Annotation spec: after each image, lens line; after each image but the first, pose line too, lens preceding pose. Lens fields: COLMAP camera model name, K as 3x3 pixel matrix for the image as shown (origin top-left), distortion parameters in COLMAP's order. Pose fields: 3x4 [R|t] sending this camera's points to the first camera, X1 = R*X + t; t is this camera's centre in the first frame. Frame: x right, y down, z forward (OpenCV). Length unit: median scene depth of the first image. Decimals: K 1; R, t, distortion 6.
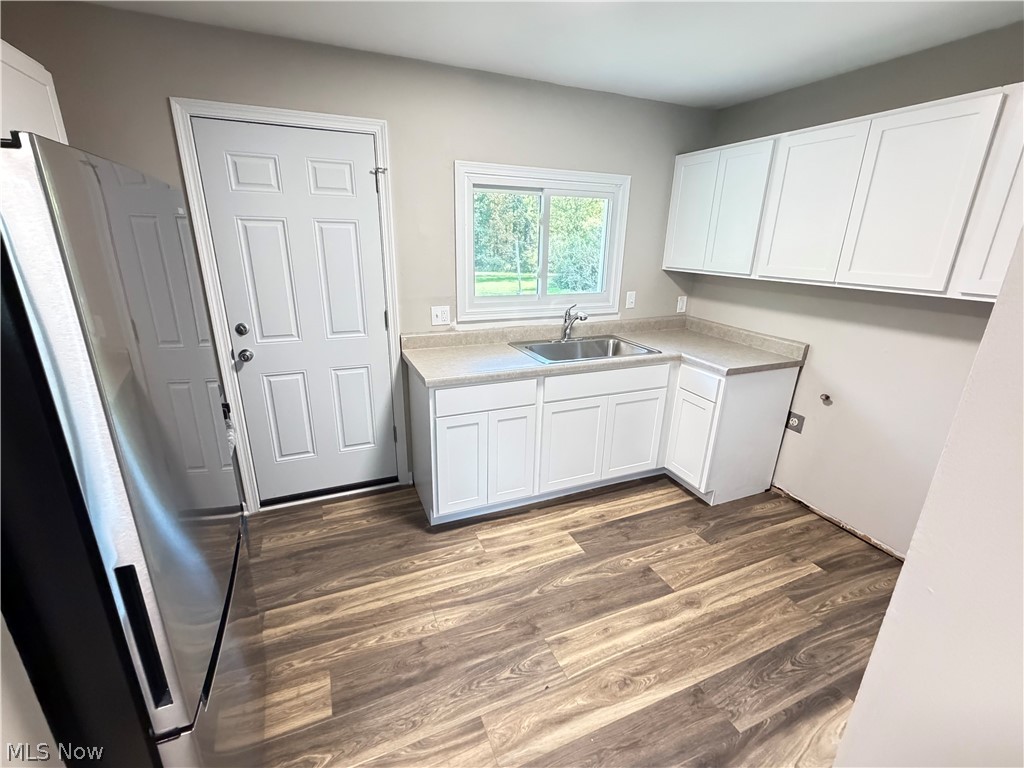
lens RADIAL K [[448.1, 0, 515.0], [0, 448.1, 383.6], [0, 0, 1]] dist [-0.000092, -0.000005]
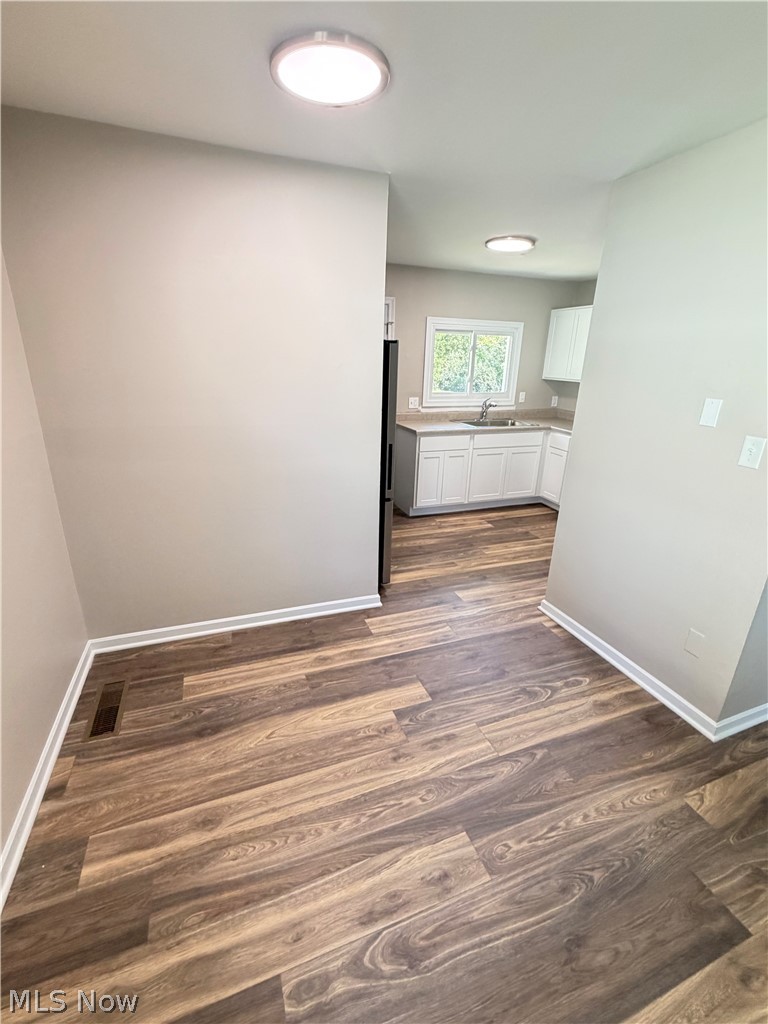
lens RADIAL K [[448.1, 0, 388.5], [0, 448.1, 511.2], [0, 0, 1]] dist [-0.000092, -0.000005]
pose [[0.999183, 0.018593, -0.035881, -0.219400], [-0.017873, 0.999634, 0.020292, 0.275592], [0.036245, -0.019634, 0.999150, -0.890986]]
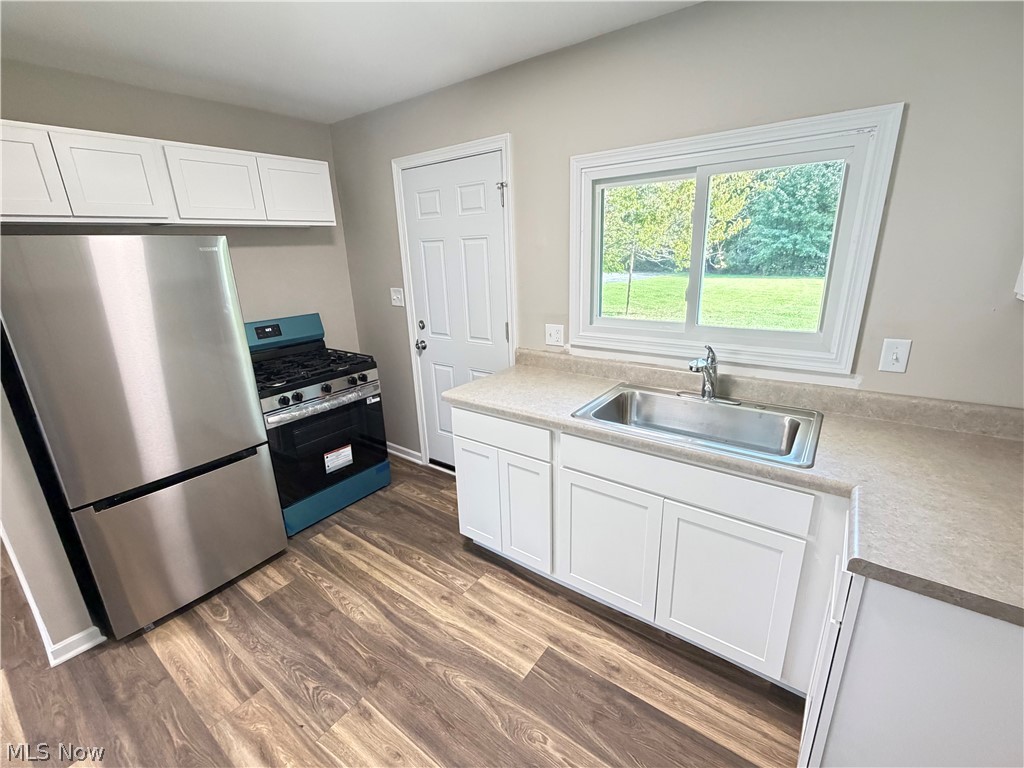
lens RADIAL K [[448.1, 0, 506.5], [0, 448.1, 384.5], [0, 0, 1]] dist [-0.000092, -0.000005]
pose [[0.497952, 0.220281, -0.838761, 0.632867], [-0.224966, 0.966902, 0.120377, -0.161917], [0.837516, 0.128751, 0.531027, 0.521845]]
